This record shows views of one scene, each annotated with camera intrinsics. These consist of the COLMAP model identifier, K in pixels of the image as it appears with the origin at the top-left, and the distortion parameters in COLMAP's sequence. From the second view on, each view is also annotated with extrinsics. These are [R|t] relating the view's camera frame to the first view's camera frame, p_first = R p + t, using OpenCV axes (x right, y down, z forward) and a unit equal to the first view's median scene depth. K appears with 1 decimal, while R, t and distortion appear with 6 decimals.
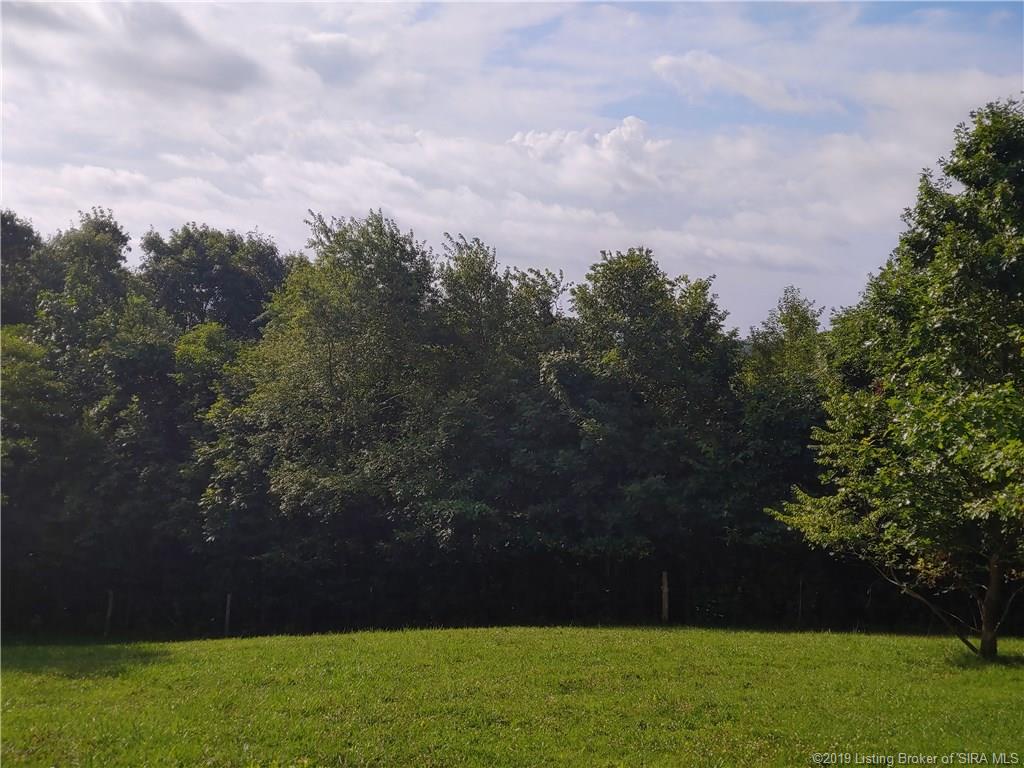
lens RADIAL K [[1455.7, 0, 544.7], [0, 1455.7, 440.8], [0, 0, 1]] dist [0.315621, 0.000000]
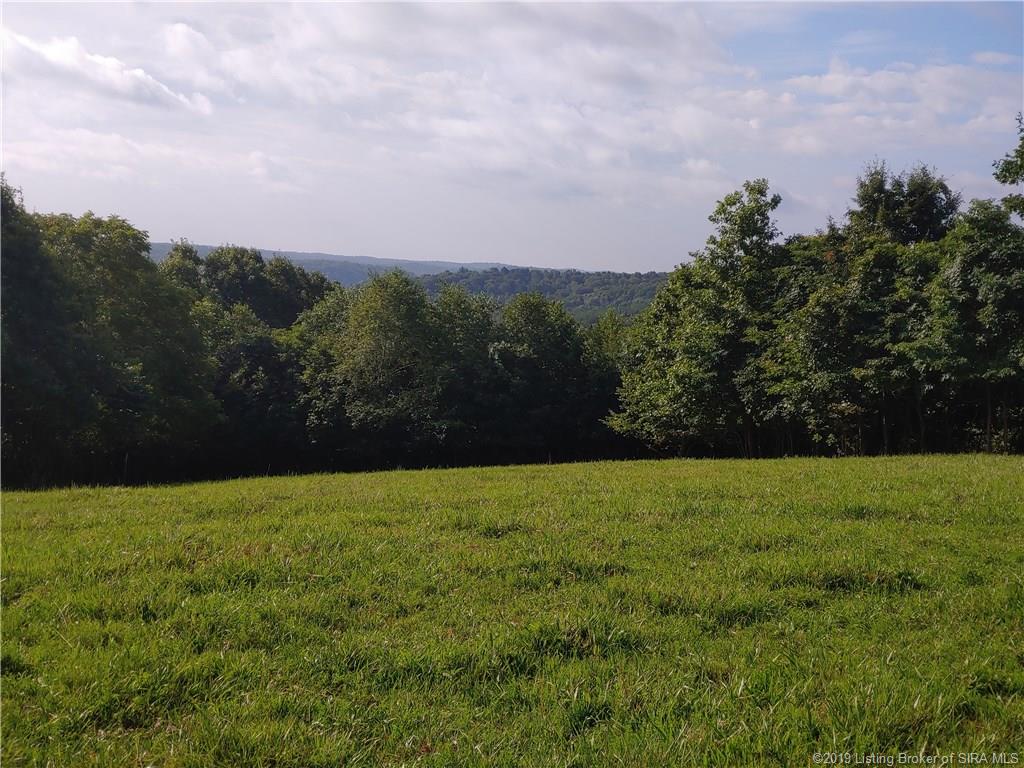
lens RADIAL K [[1455.7, 0, 512.6], [0, 1455.7, 394.0], [0, 0, 1]] dist [0.315621, 0.000000]
pose [[0.995847, -0.020211, 0.088769, -0.136576], [0.018245, 0.999571, 0.022906, -0.035322], [-0.089194, -0.021191, 0.995789, -0.922316]]
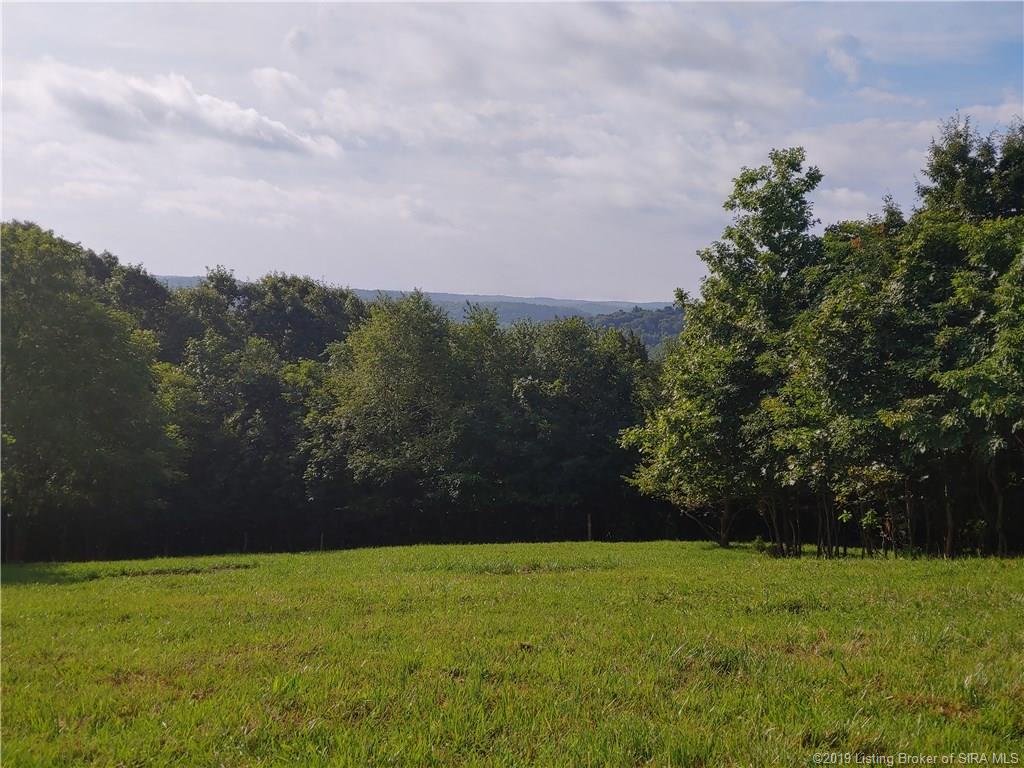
lens RADIAL K [[1455.7, 0, 536.6], [0, 1455.7, 376.2], [0, 0, 1]] dist [0.315621, 0.000000]
pose [[0.999662, -0.022452, -0.013120, 0.041912], [0.022210, 0.999585, -0.018331, -0.032557], [0.013526, 0.018033, 0.999746, -0.589114]]
